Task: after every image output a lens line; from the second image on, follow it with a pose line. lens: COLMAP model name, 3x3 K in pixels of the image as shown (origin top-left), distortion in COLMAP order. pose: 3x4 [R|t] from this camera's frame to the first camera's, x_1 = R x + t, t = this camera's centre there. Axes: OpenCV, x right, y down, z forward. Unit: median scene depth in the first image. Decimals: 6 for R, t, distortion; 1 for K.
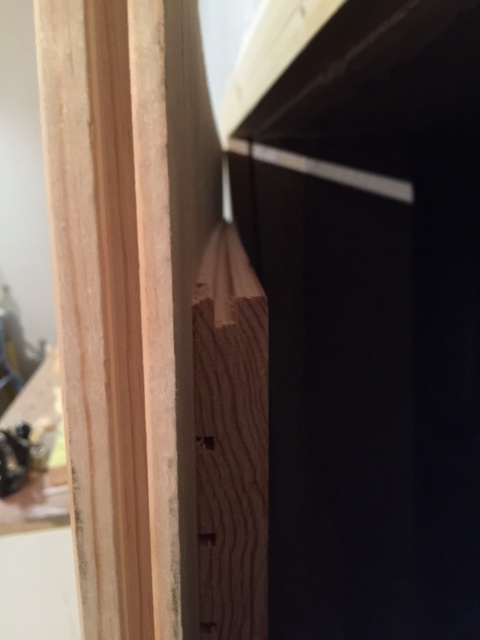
lens RADIAL K [[542.5, 0, 239.6], [0, 542.5, 325.5], [0, 0, 1]] dist [0.055237, -0.008579]
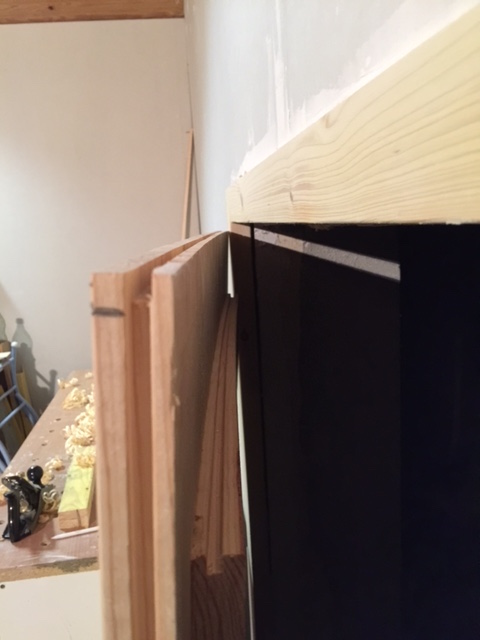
lens RADIAL K [[542.5, 0, 240.8], [0, 542.5, 314.5], [0, 0, 1]] dist [0.055237, -0.008579]
pose [[0.999823, 0.016647, -0.008790, 0.040271], [-0.016833, 0.999627, -0.021494, -0.613162], [0.008429, 0.021638, 0.999730, -0.397053]]
